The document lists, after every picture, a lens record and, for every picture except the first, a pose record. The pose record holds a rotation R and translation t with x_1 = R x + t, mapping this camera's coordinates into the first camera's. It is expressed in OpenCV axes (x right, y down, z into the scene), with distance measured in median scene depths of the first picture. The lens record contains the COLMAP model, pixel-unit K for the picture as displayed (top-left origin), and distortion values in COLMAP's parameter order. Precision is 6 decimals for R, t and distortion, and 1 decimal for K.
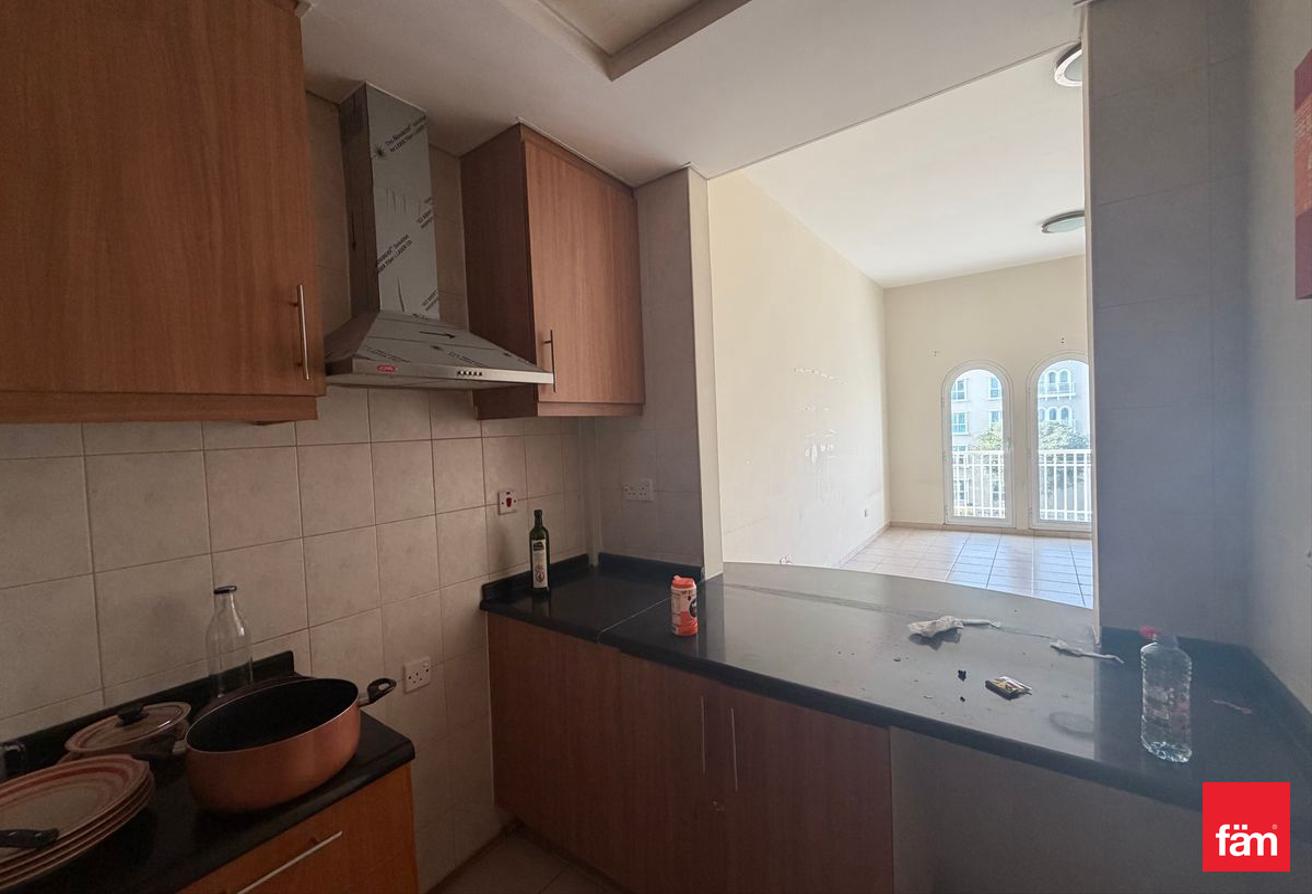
lens RADIAL K [[521.3, 0, 652.3], [0, 521.3, 448.5], [0, 0, 1]] dist [-0.001791, 0.000137]
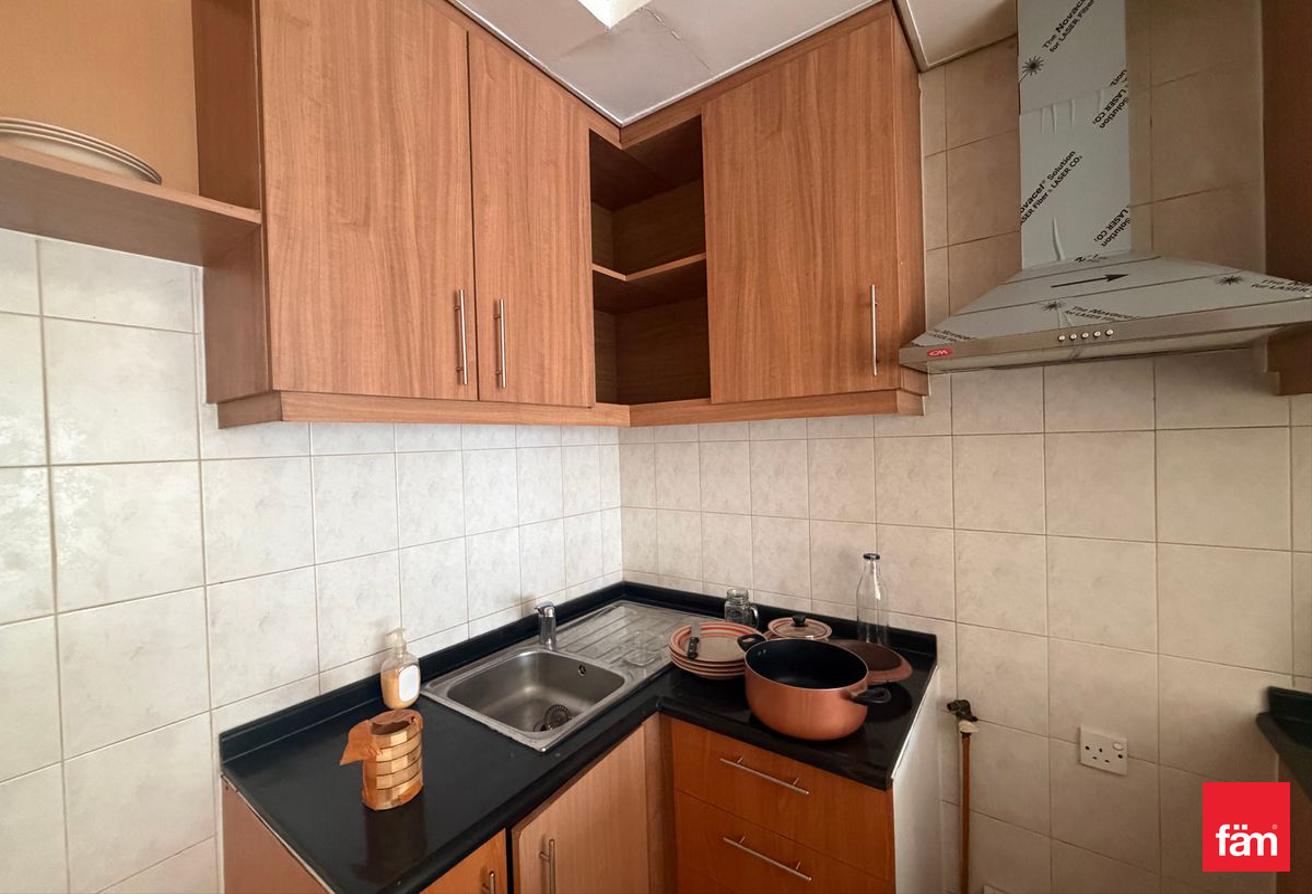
lens RADIAL K [[521.3, 0, 652.3], [0, 521.3, 448.5], [0, 0, 1]] dist [-0.001791, 0.000137]
pose [[-0.003161, 0.061892, -0.998078, 0.222739], [-0.005455, 0.998067, 0.061908, -0.028431], [0.999980, 0.005640, -0.002817, 0.323581]]
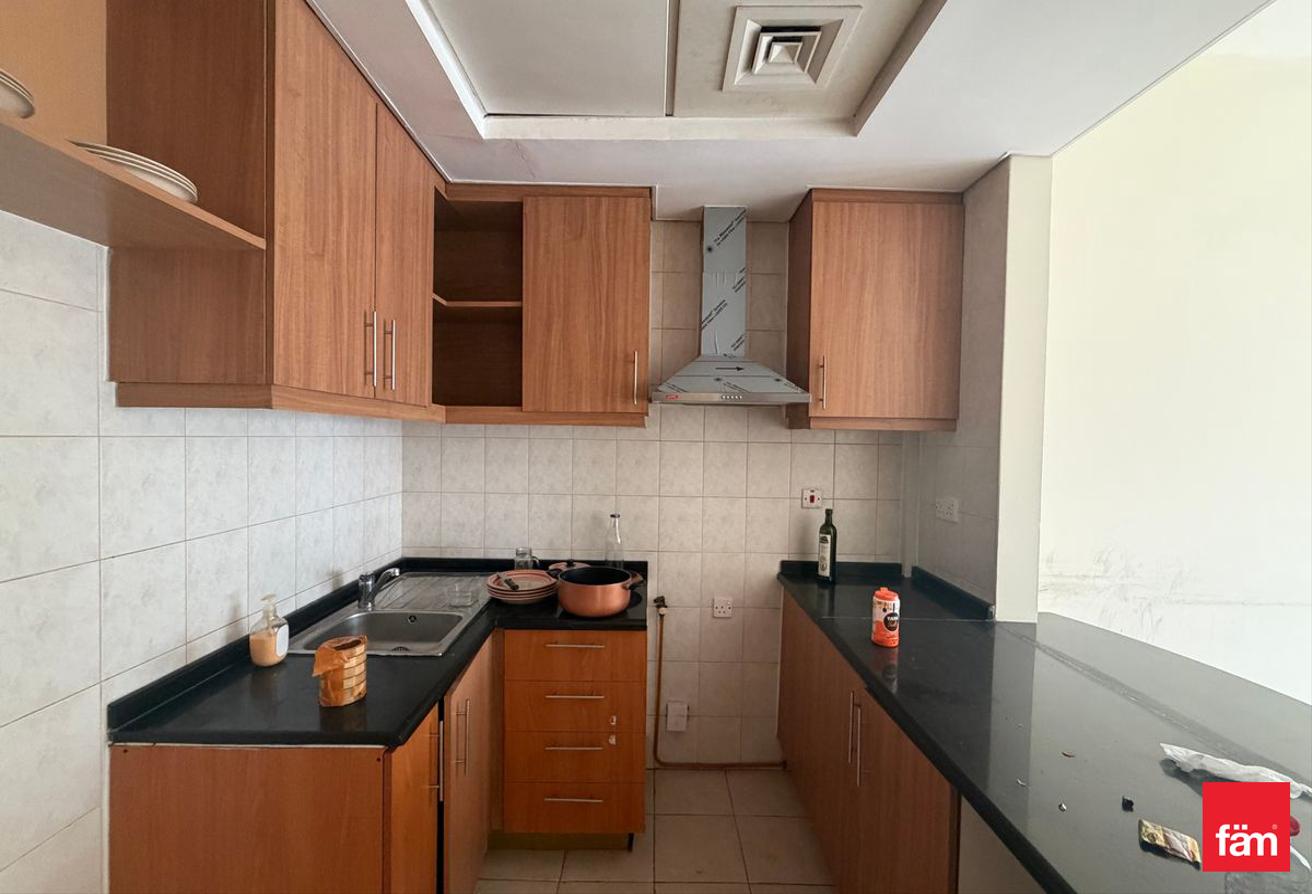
lens RADIAL K [[521.3, 0, 652.3], [0, 521.3, 448.5], [0, 0, 1]] dist [-0.001791, 0.000137]
pose [[0.589959, 0.074482, -0.803991, 0.471514], [-0.073049, 0.996576, 0.038721, -0.031743], [0.804122, 0.035887, 0.593380, -0.002546]]
